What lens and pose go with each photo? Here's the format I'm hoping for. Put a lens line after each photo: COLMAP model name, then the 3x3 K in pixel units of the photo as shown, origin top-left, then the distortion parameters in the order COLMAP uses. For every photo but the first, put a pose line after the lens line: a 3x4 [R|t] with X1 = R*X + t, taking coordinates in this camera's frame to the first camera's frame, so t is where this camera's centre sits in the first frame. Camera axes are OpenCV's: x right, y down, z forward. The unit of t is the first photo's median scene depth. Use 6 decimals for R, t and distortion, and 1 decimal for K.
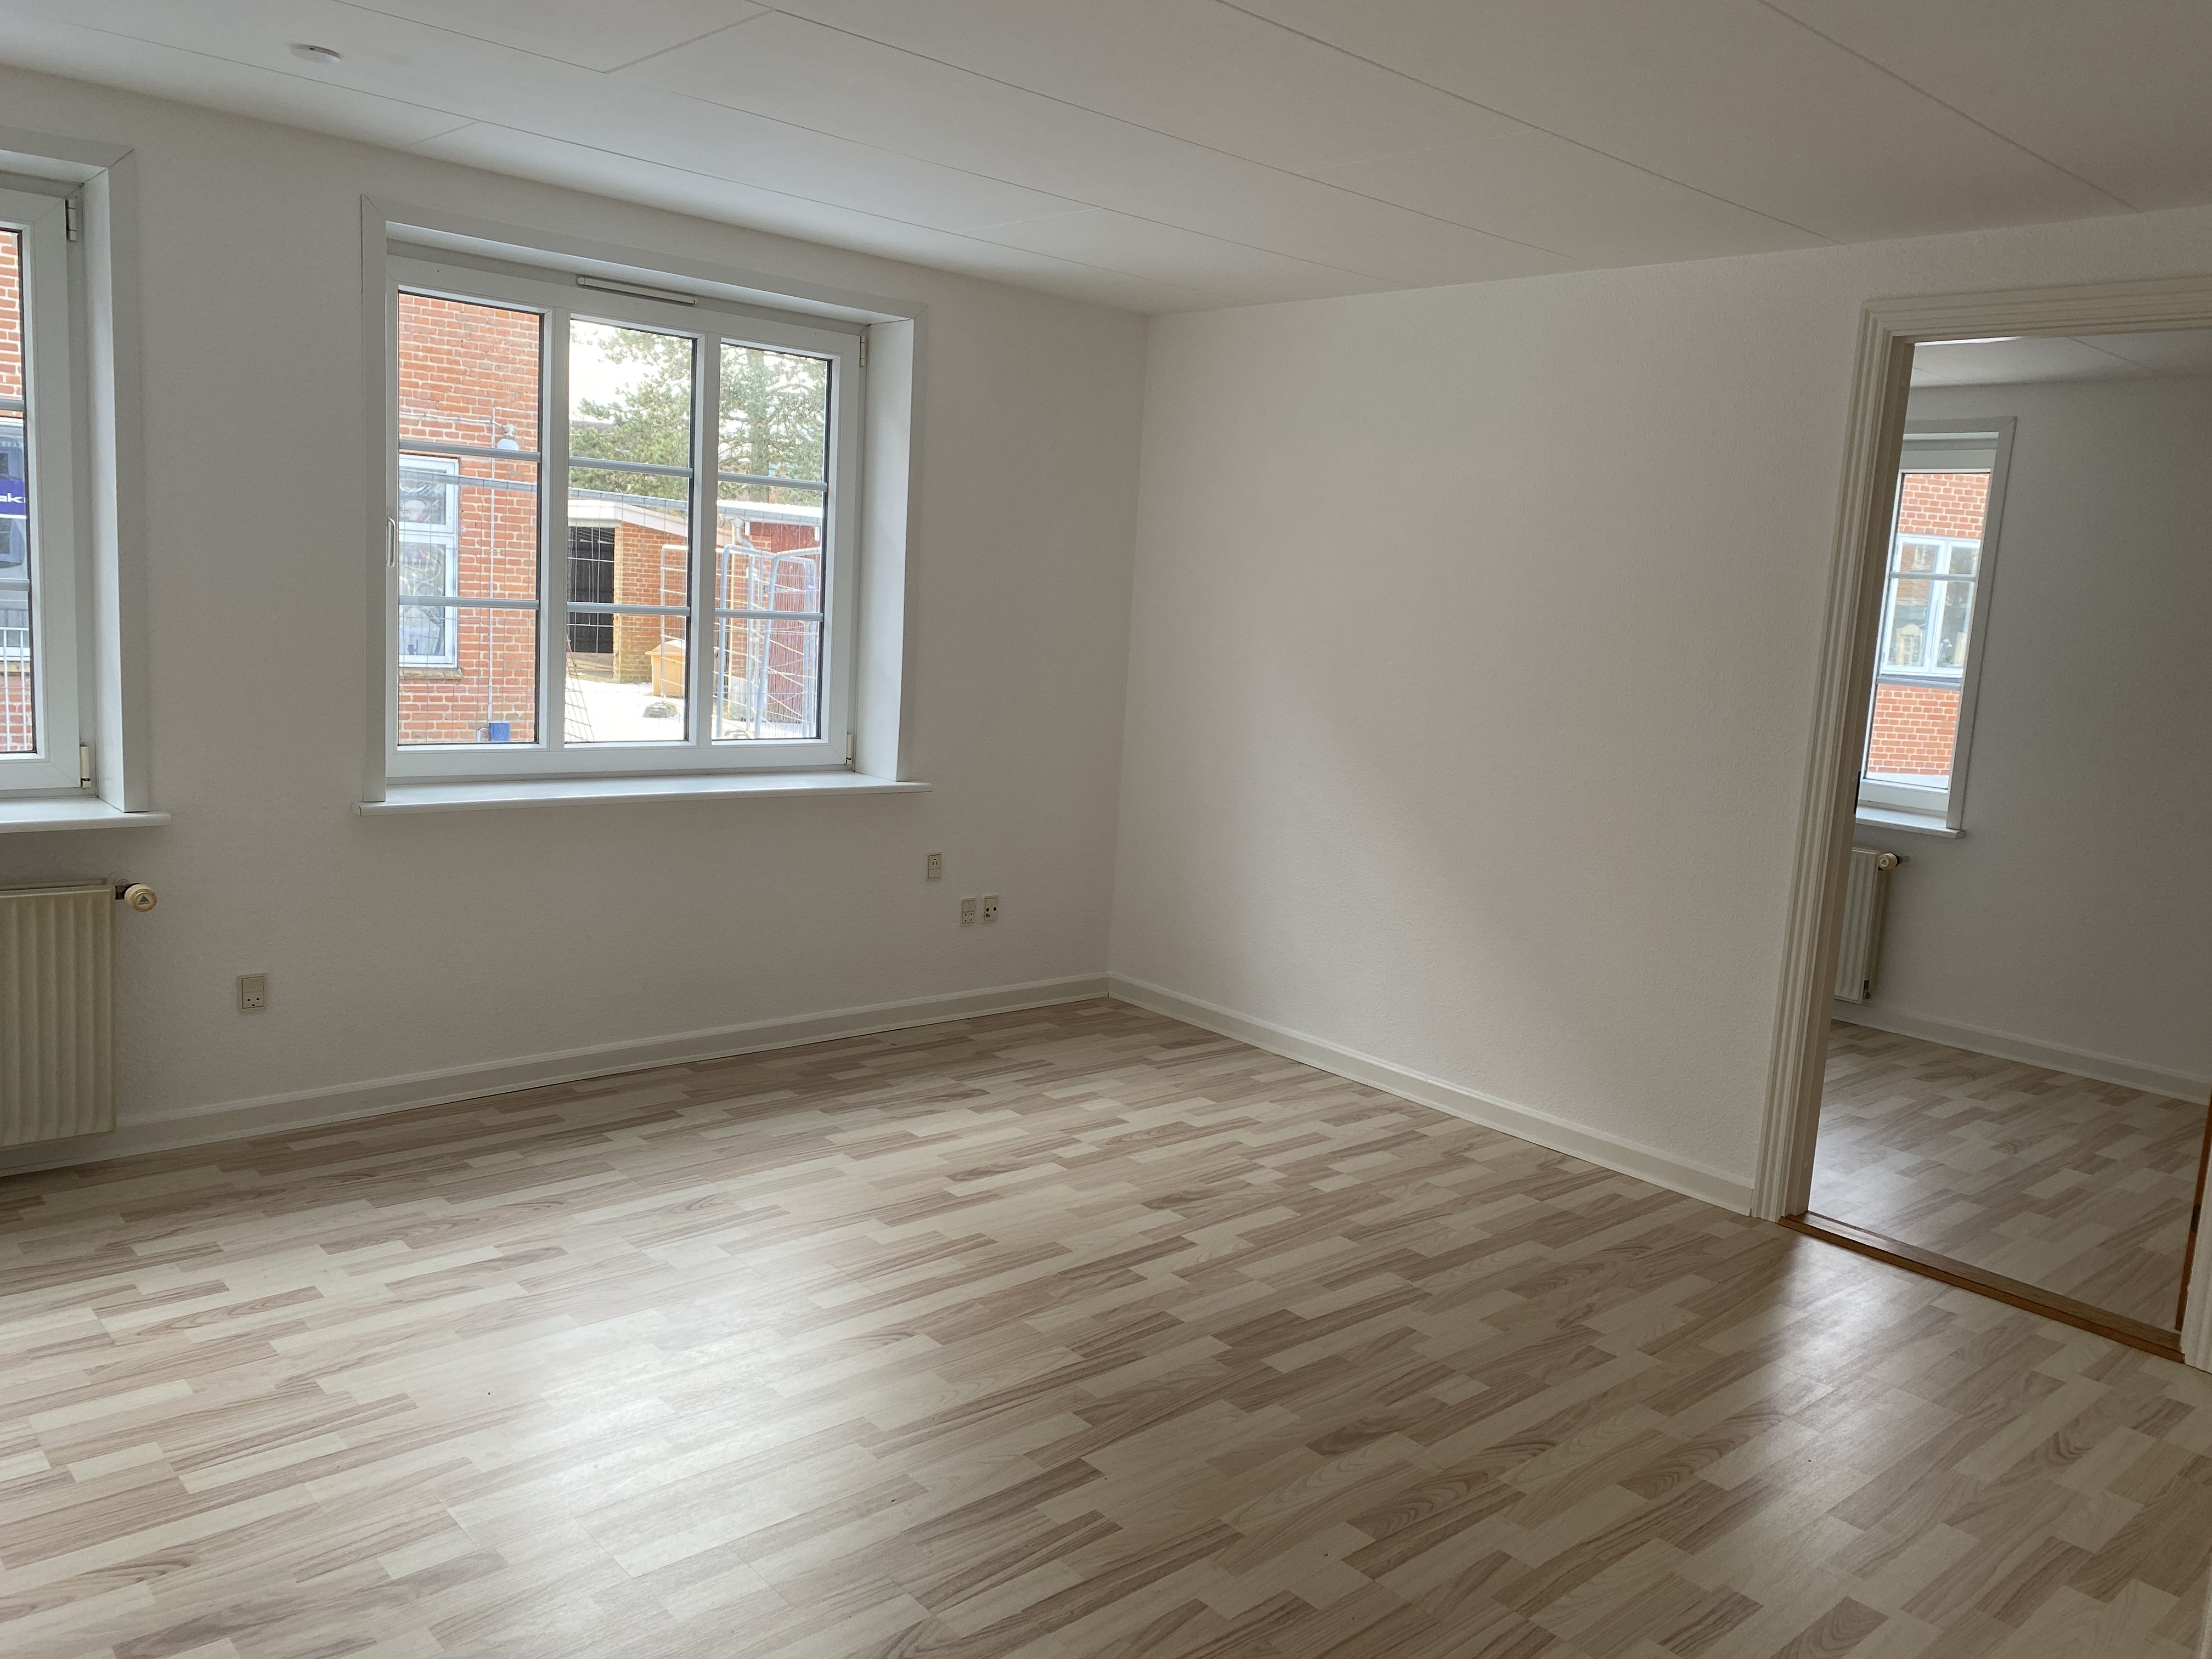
lens RADIAL K [[1677.1, 0, 1119.1], [0, 1677.1, 823.3], [0, 0, 1]] dist [0.047386, -0.052404]
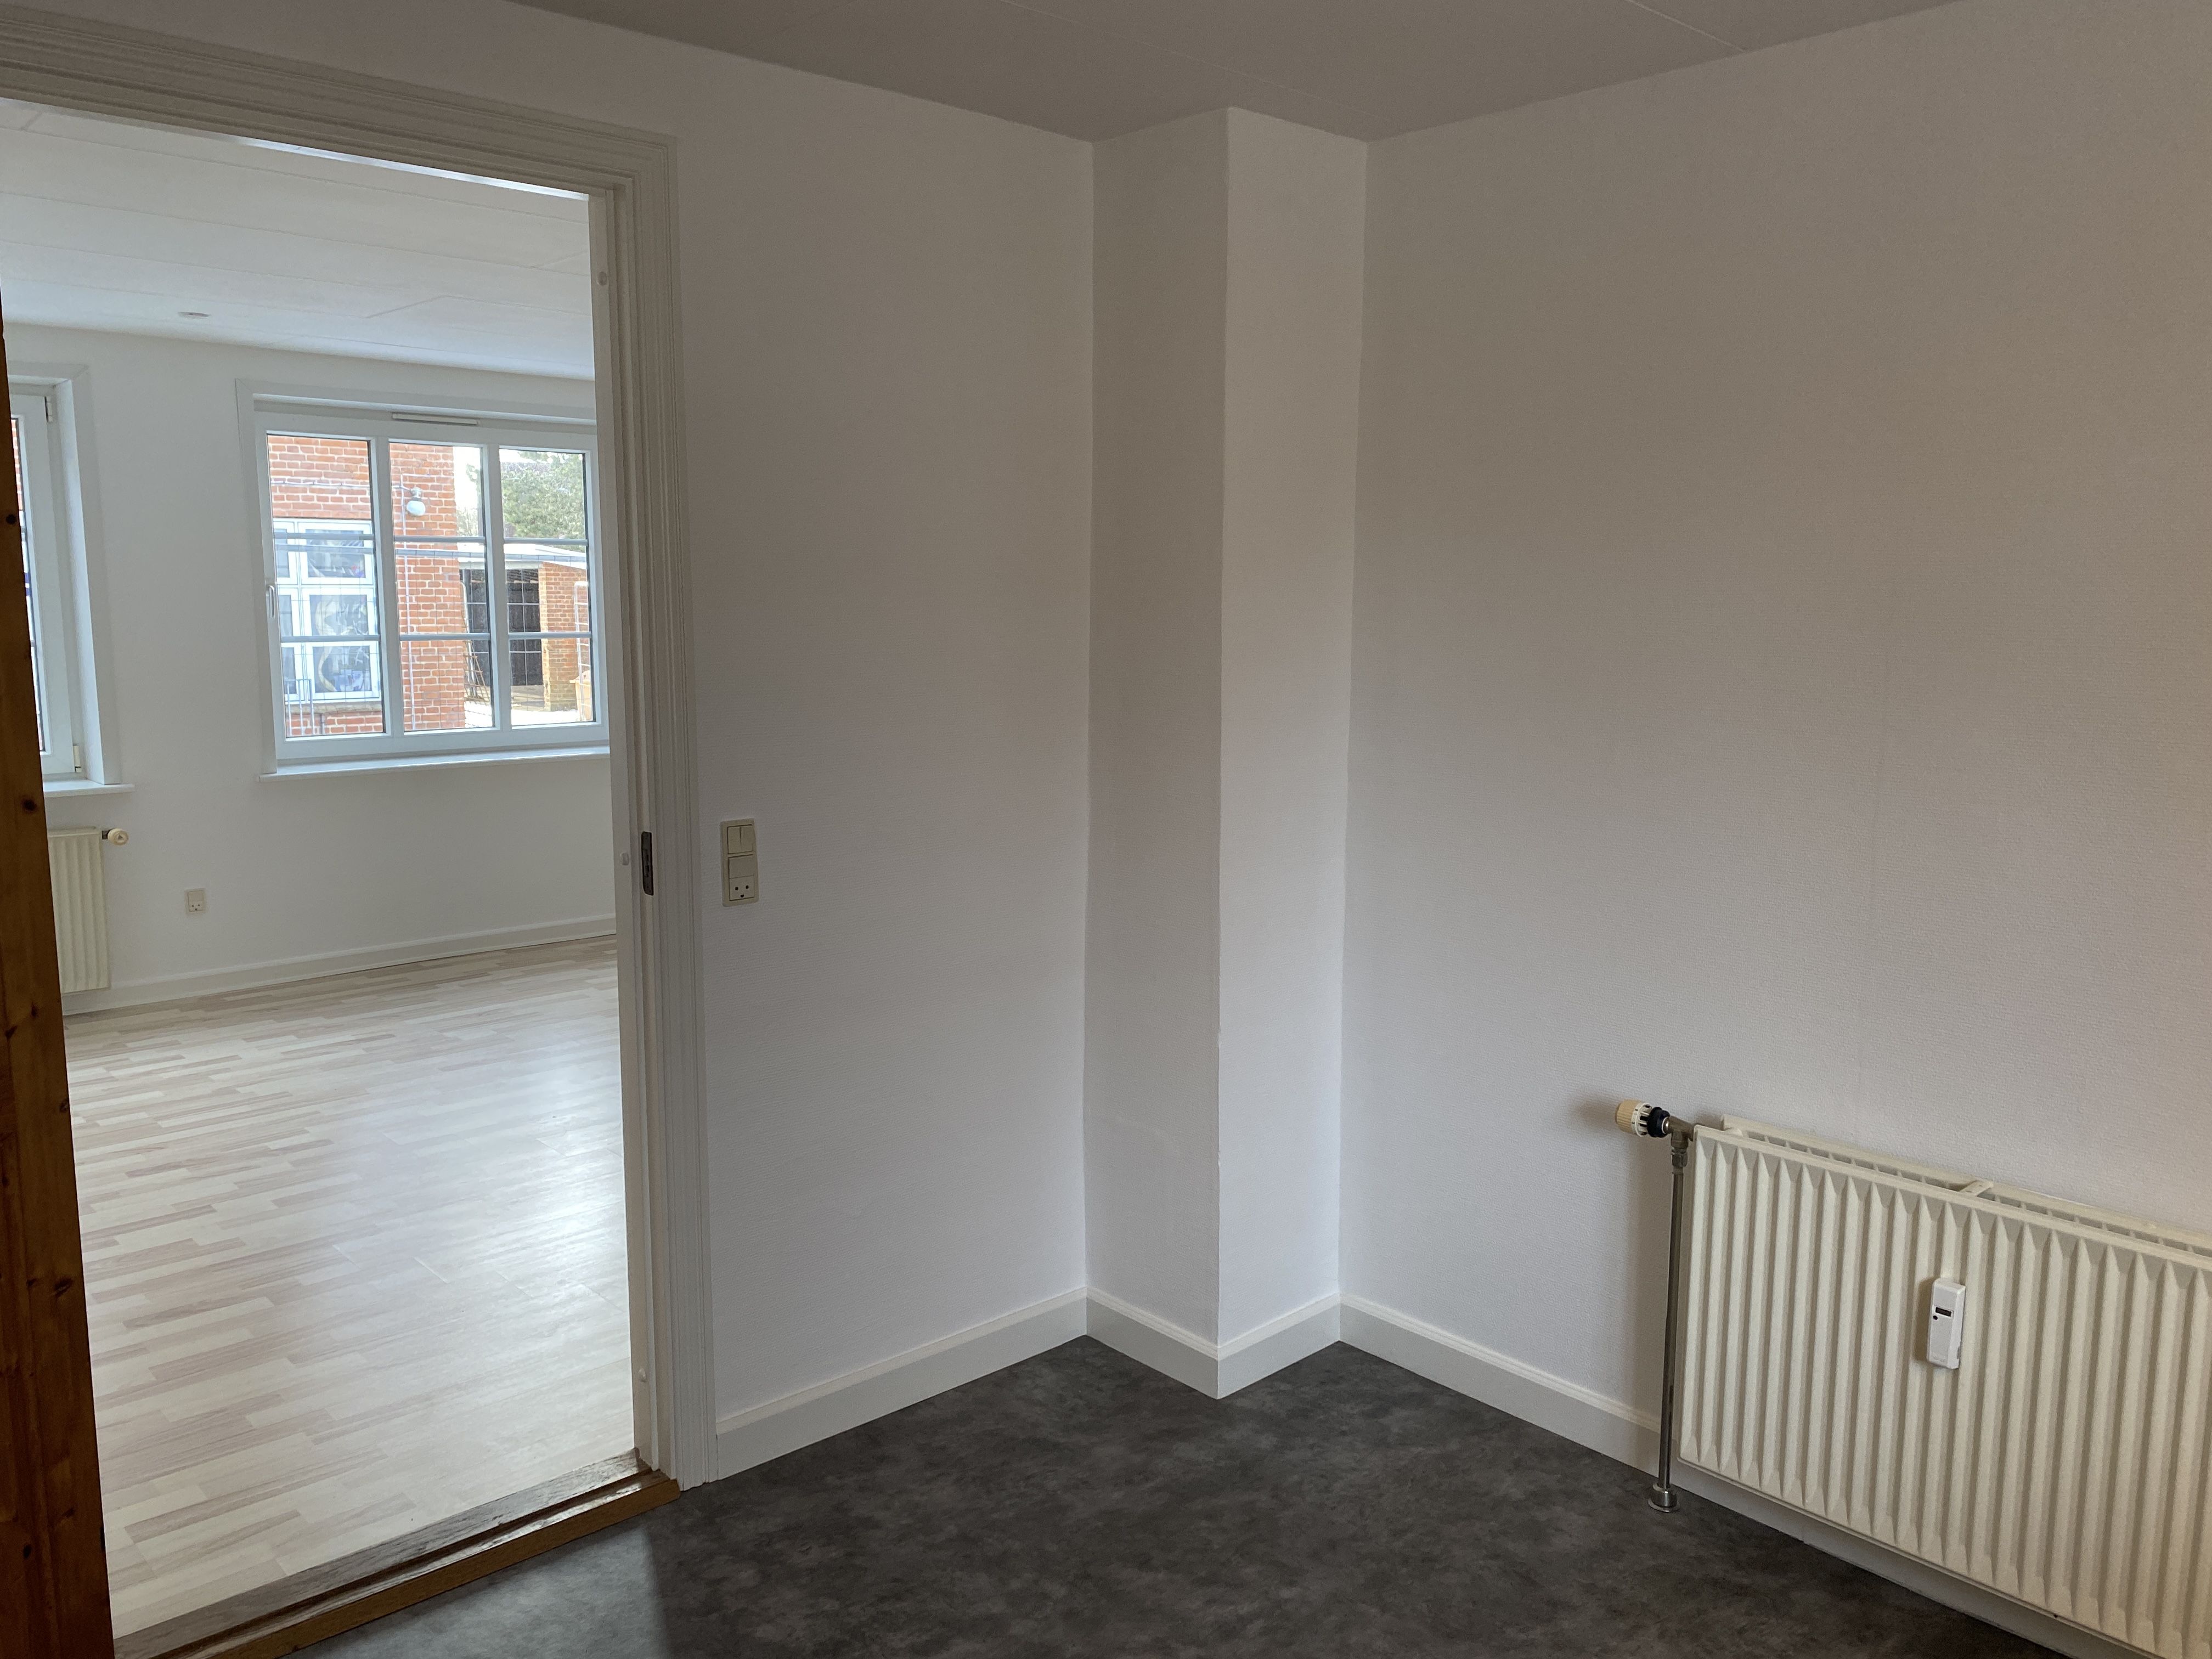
lens RADIAL K [[1677.1, 0, 1097.6], [0, 1677.1, 826.4], [0, 0, 1]] dist [0.047386, -0.052404]
pose [[0.998248, -0.059154, 0.001354, 0.270847], [0.059157, 0.998247, -0.001861, 0.075301], [-0.001242, 0.001938, 0.999997, -0.473081]]
